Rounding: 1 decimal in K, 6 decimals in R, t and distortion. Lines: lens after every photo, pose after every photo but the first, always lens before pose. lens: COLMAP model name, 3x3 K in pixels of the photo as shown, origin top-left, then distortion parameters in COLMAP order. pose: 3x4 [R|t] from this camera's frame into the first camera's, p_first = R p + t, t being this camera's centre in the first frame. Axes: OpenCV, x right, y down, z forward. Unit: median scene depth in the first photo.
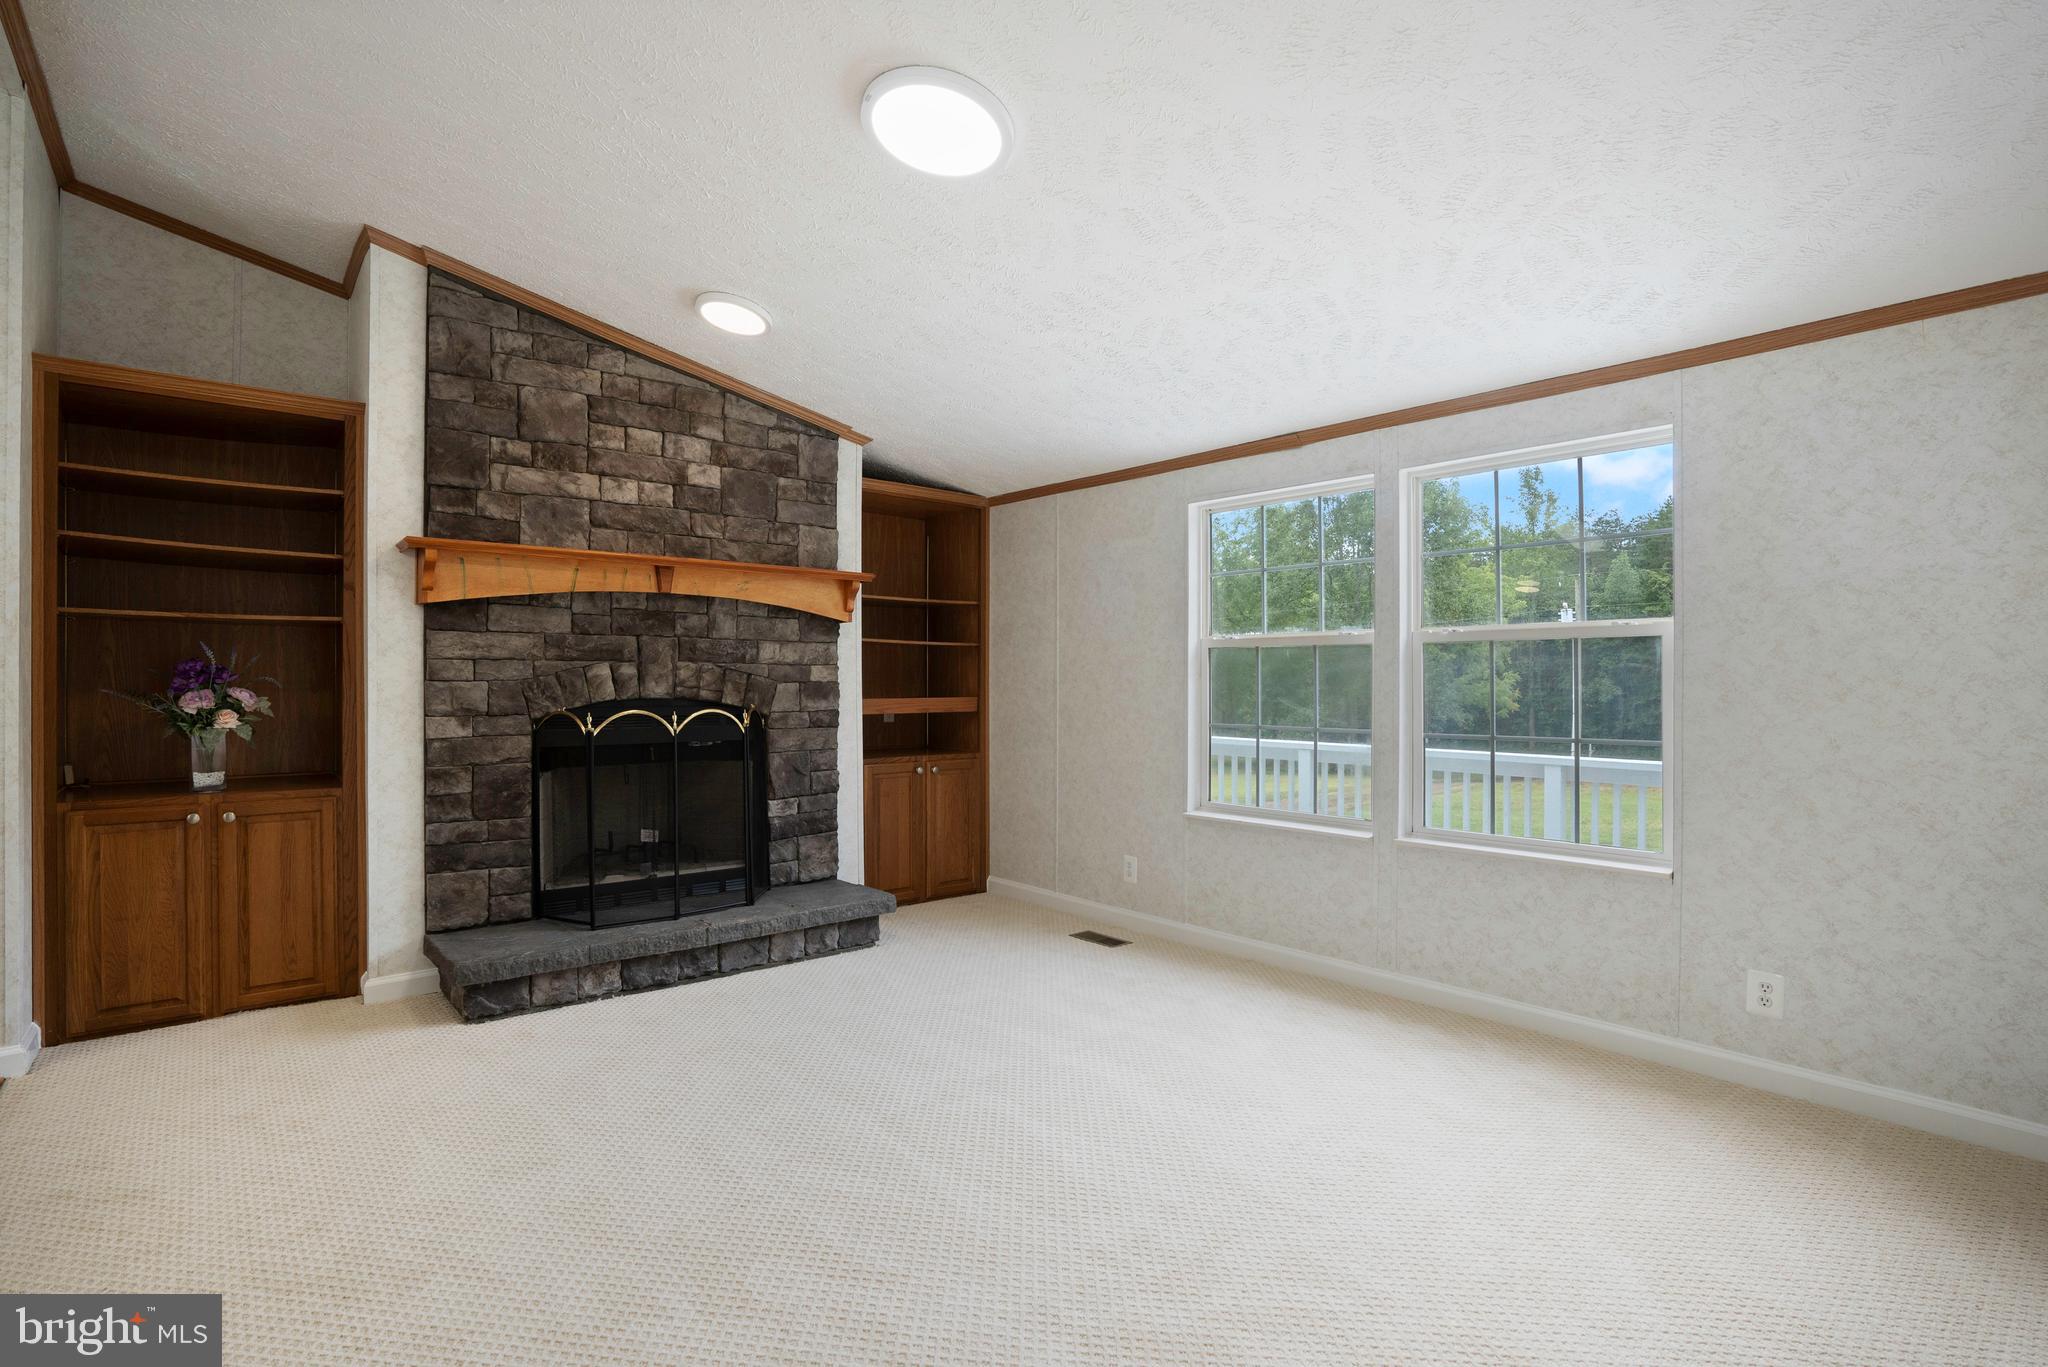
lens RADIAL K [[951.8, 0, 1029.5], [0, 951.8, 672.7], [0, 0, 1]] dist [-0.056530, 0.020611]
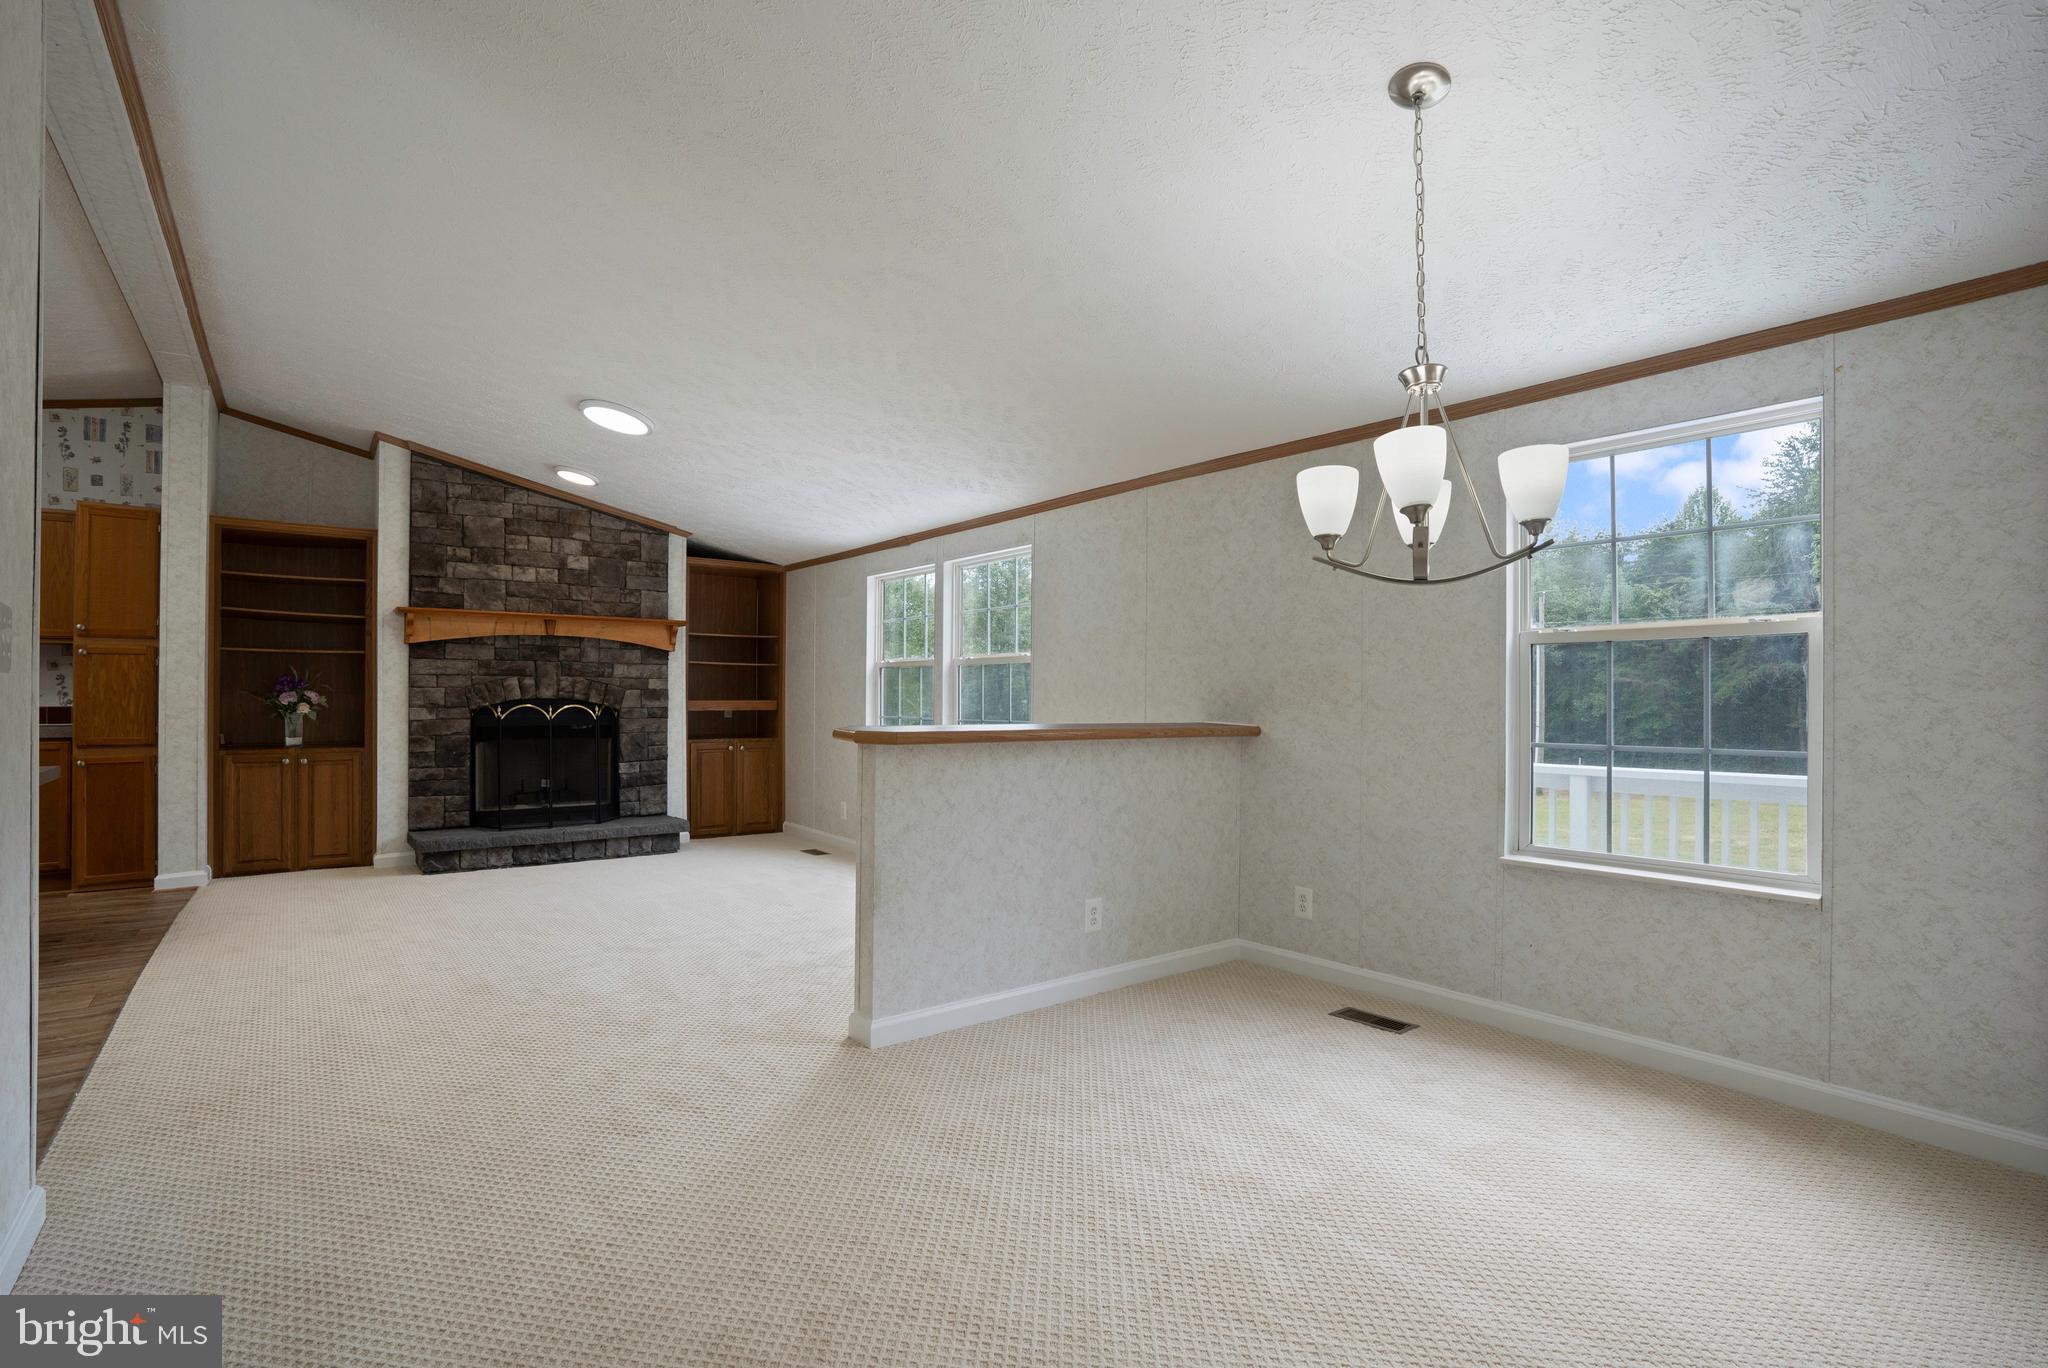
lens RADIAL K [[991.7, 0, 1024.0], [0, 991.7, 684.0], [0, 0, 1]] dist [-0.069851, 0.033027]
pose [[0.996401, 0.002271, -0.084736, 0.626540], [-0.002422, 0.999996, -0.001673, 0.002686], [0.084732, 0.001872, 0.996402, -0.684496]]
